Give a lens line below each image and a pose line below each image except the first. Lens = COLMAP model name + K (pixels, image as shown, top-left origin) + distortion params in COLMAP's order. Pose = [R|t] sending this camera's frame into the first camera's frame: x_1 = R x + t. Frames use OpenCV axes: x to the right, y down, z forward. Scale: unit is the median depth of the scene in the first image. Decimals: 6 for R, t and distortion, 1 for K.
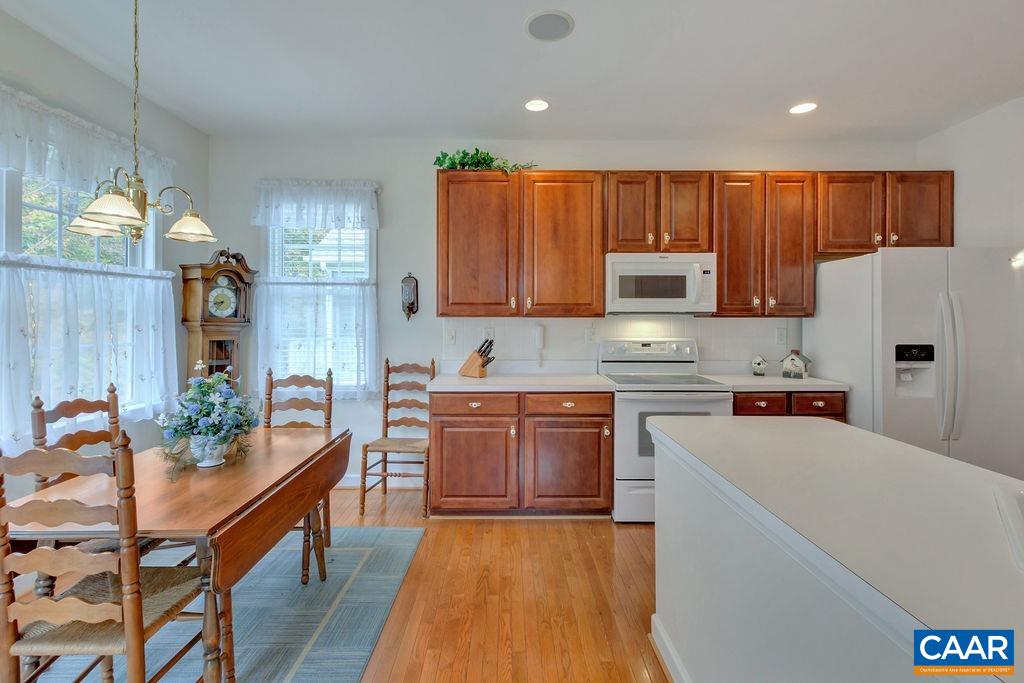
lens RADIAL K [[458.9, 0, 514.9], [0, 458.9, 318.5], [0, 0, 1]] dist [0.001199, 0.000615]
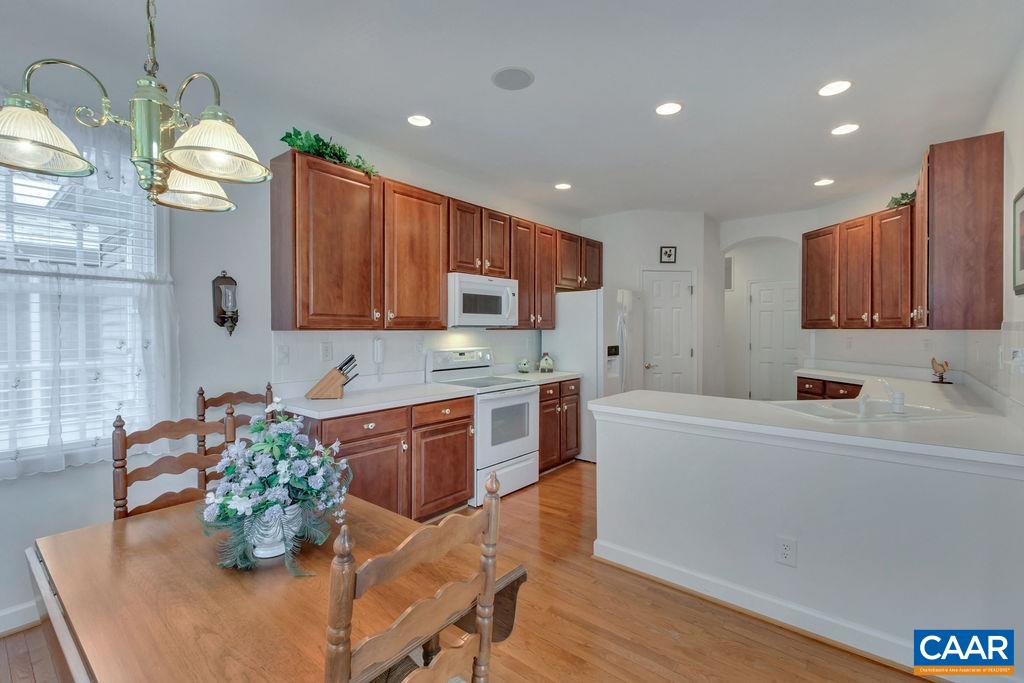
lens RADIAL K [[458.9, 0, 515.1], [0, 458.9, 337.4], [0, 0, 1]] dist [0.001199, 0.000615]
pose [[0.635925, -0.015013, 0.771605, -0.553404], [0.003062, 0.999852, 0.016930, -0.003182], [-0.771745, -0.008403, 0.635877, 0.175521]]
